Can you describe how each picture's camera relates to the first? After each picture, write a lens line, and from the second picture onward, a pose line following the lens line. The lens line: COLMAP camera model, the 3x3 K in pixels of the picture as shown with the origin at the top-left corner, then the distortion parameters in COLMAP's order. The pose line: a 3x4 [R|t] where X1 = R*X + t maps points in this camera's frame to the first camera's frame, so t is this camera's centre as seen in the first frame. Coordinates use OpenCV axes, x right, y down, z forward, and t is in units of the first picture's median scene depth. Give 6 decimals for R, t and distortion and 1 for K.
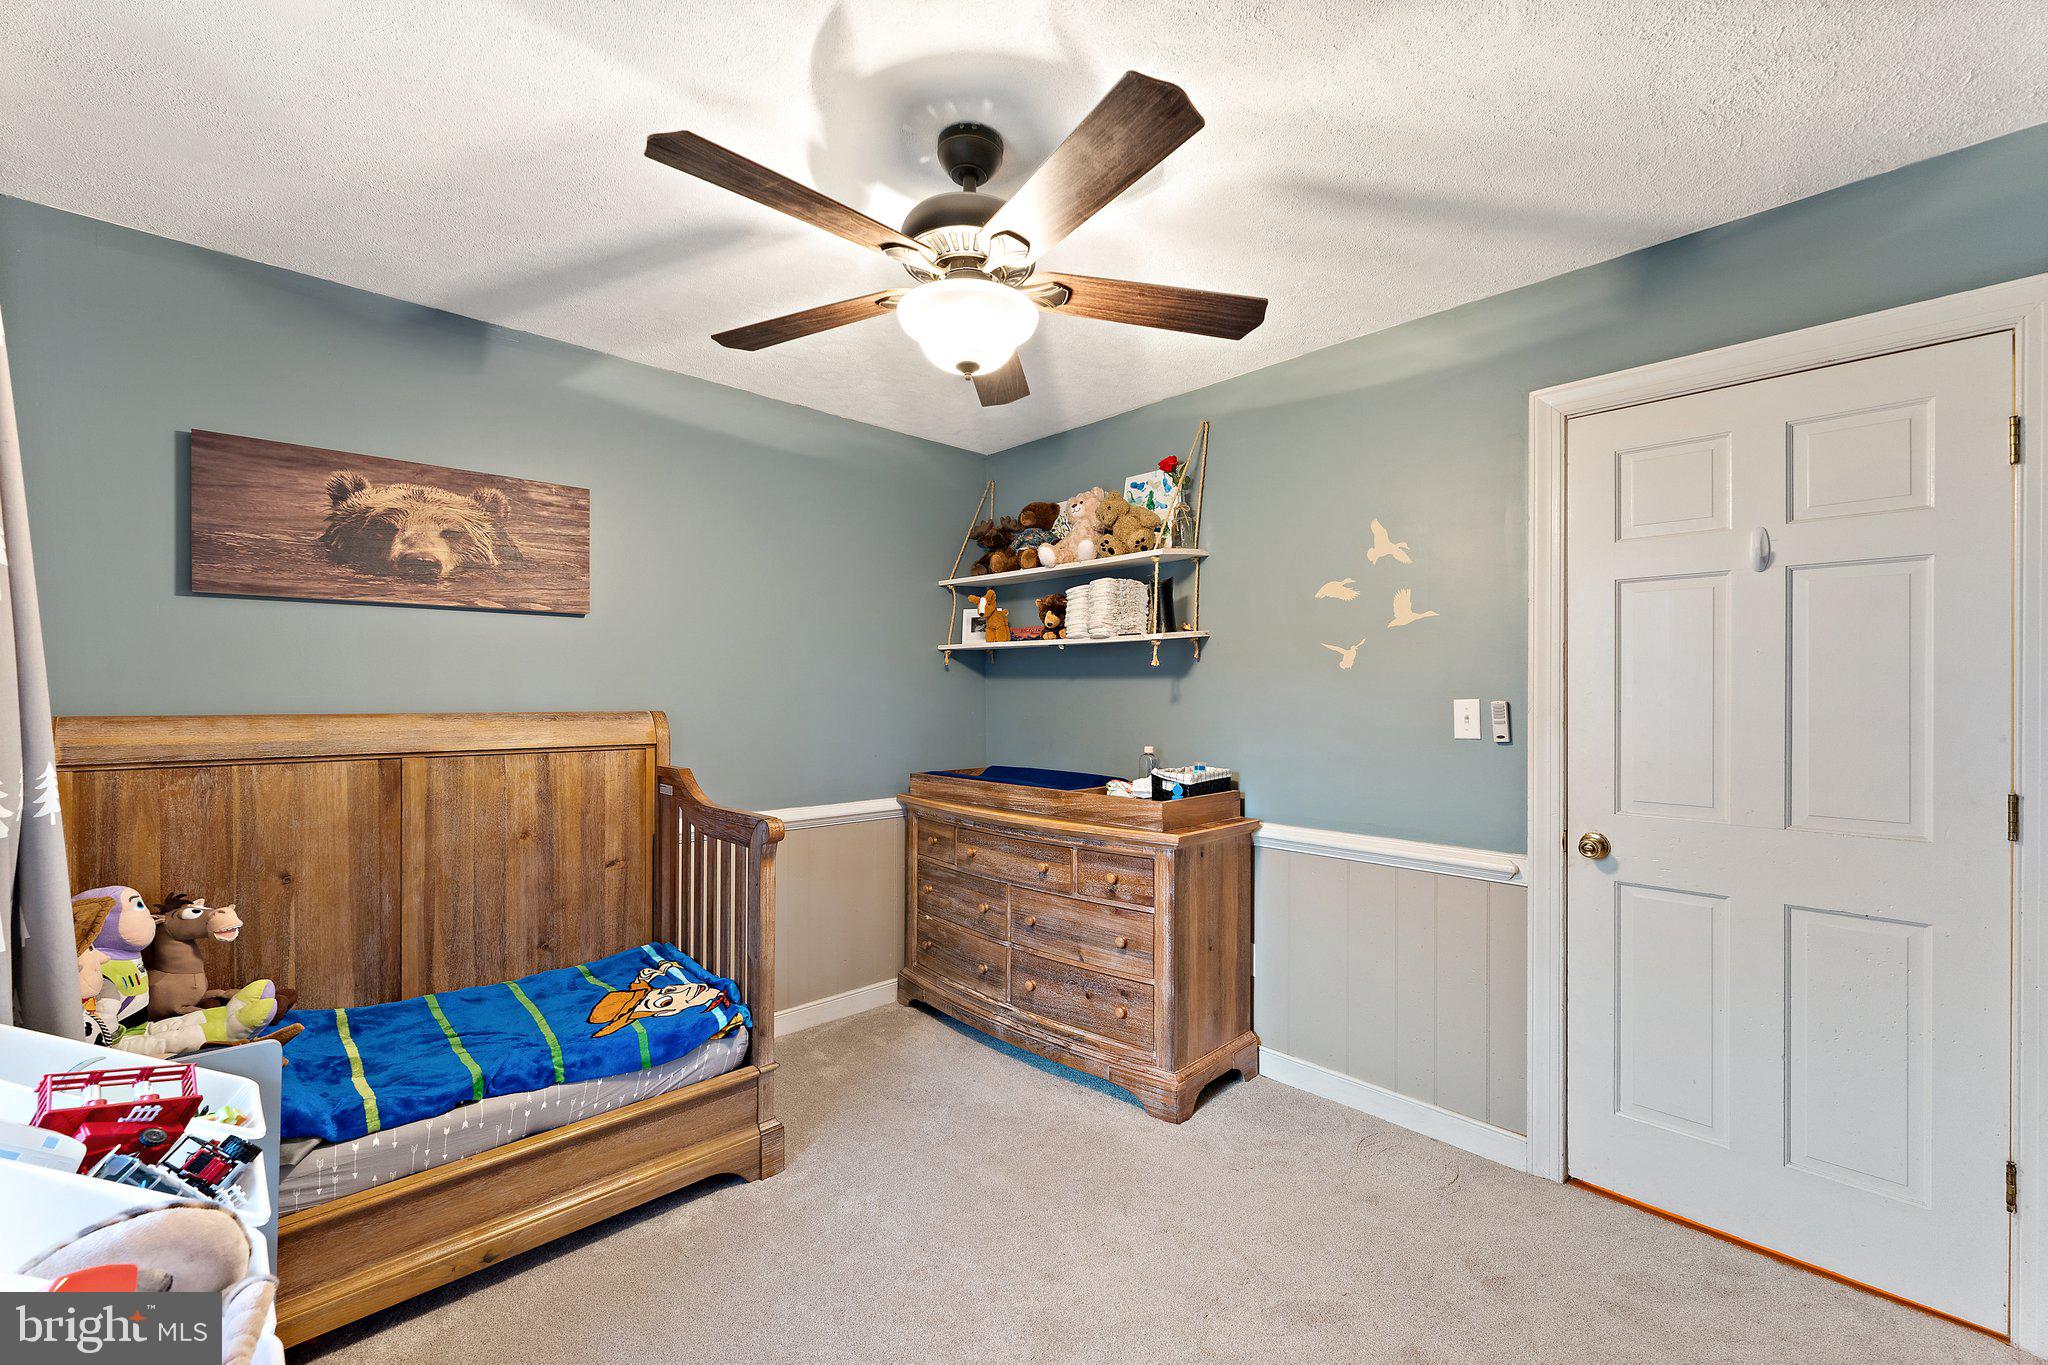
lens RADIAL K [[830.4, 0, 1021.4], [0, 830.4, 687.8], [0, 0, 1]] dist [-0.002199, -0.000618]
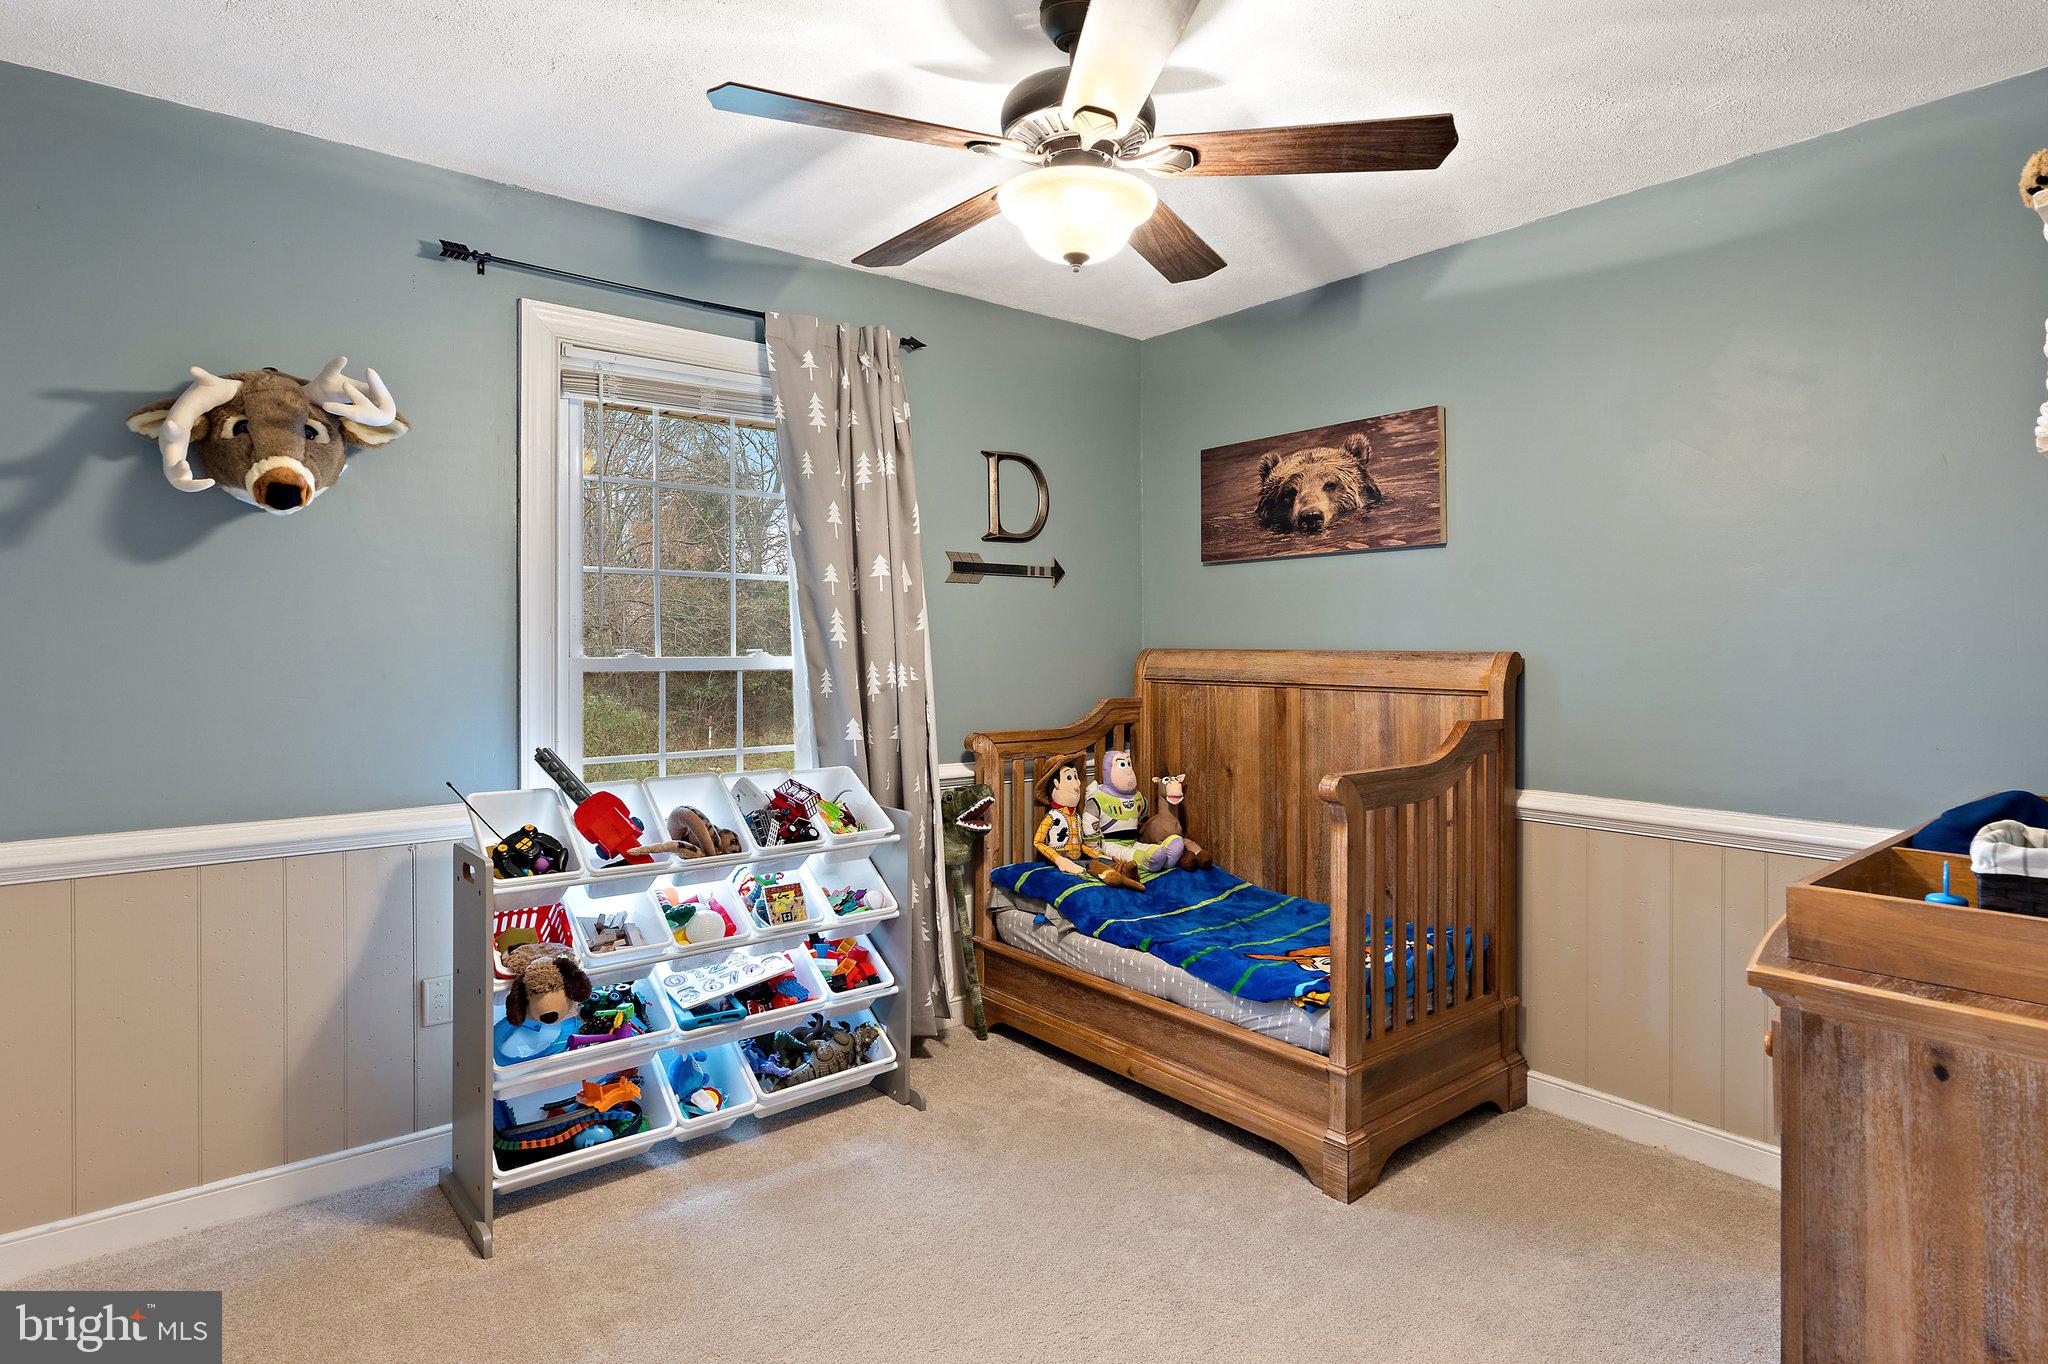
lens RADIAL K [[1010.6, 0, 994.8], [0, 1010.6, 639.8], [0, 0, 1]] dist [-0.004651, -0.000167]
pose [[-0.061812, -0.005360, -0.998073, 0.684292], [0.004021, 0.999976, -0.005619, 0.023166], [0.998080, -0.004361, -0.061789, 0.661185]]
